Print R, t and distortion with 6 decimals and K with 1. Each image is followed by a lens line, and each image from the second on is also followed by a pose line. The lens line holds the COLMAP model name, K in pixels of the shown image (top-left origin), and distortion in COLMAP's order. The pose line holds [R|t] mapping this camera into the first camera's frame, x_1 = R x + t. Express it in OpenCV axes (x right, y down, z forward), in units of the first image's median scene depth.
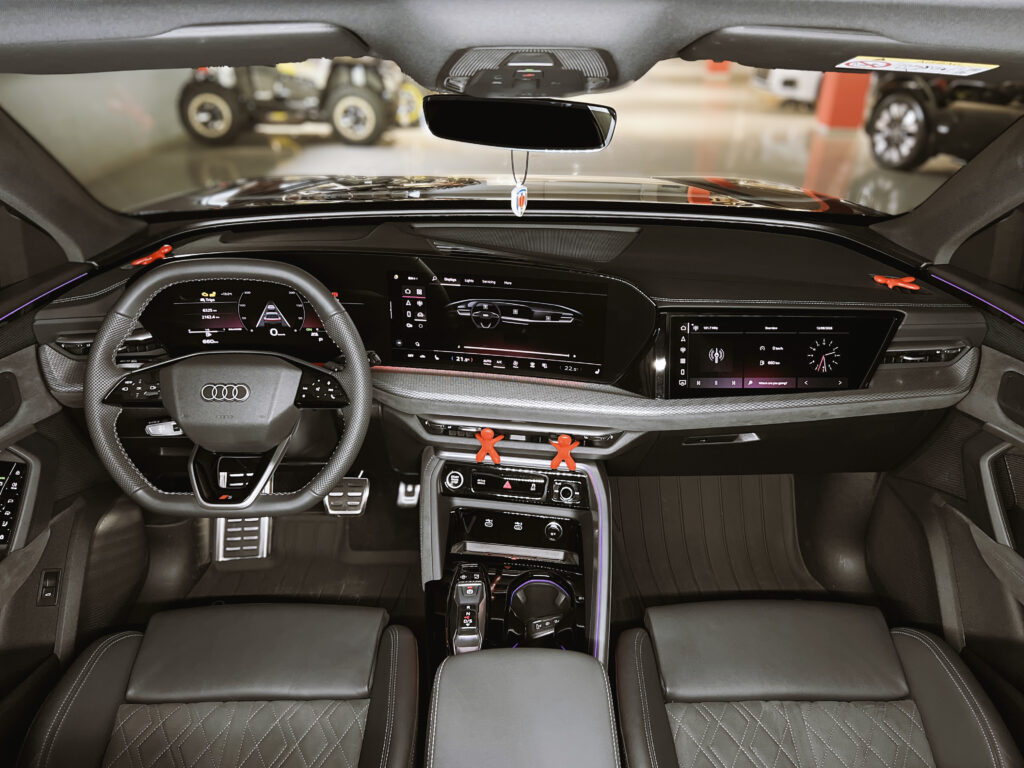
lens RADIAL K [[813.7, 0, 512.6], [0, 813.7, 390.5], [0, 0, 1]] dist [0.049043, -0.010521]
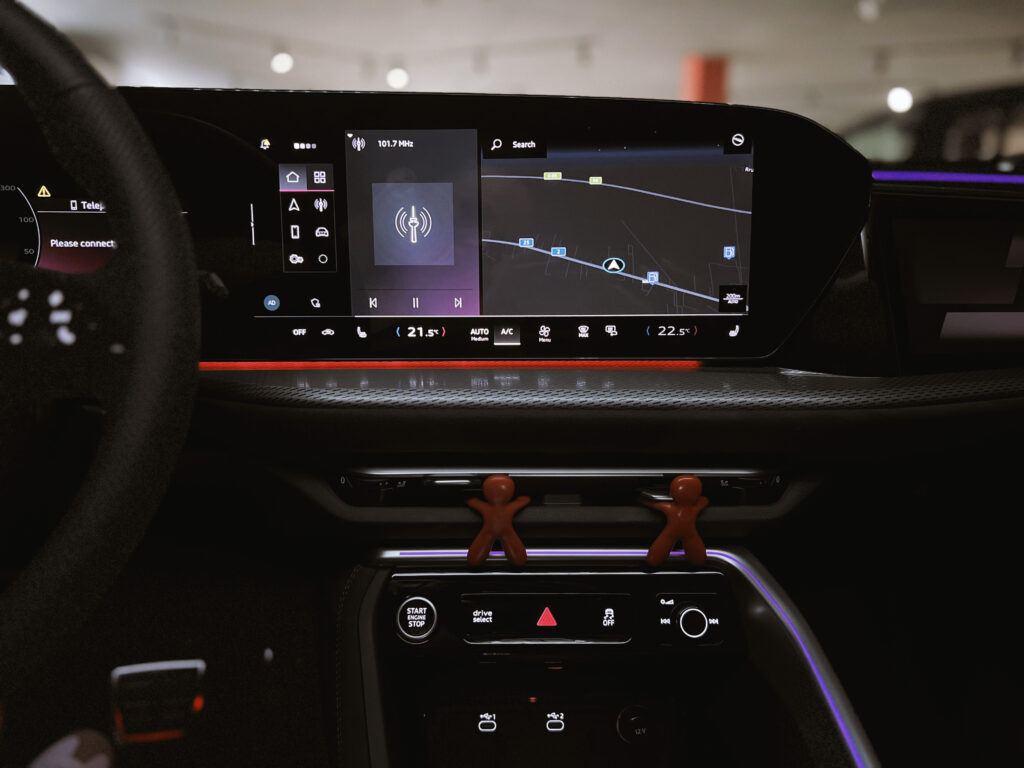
lens RADIAL K [[813.7, 0, 512.6], [0, 813.7, 390.5], [0, 0, 1]] dist [0.049043, -0.010521]
pose [[0.983385, -0.037346, 0.177649, -0.094281], [0.079524, 0.968337, -0.236641, 0.102609], [-0.163186, 0.246836, 0.955218, 0.585927]]
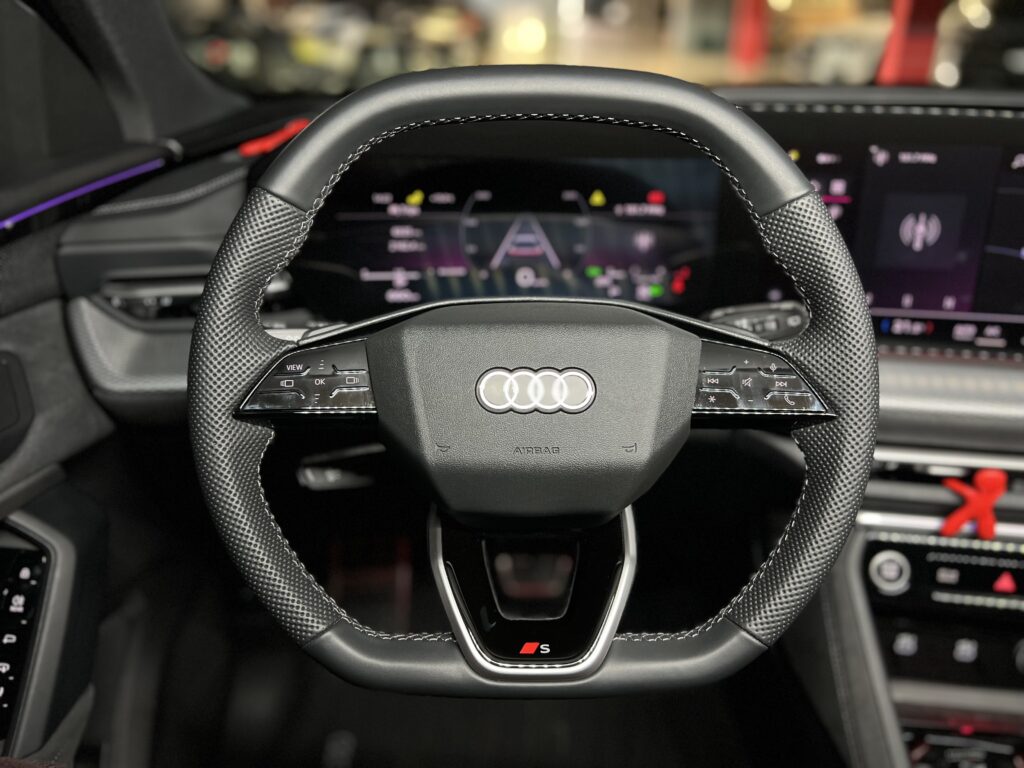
lens RADIAL K [[813.7, 0, 512.6], [0, 813.7, 390.5], [0, 0, 1]] dist [0.049043, -0.010521]
pose [[0.999964, -0.003500, 0.007755, -0.312540], [0.003640, 0.999831, -0.017994, 0.008629], [-0.007690, 0.018021, 0.999808, 0.507265]]
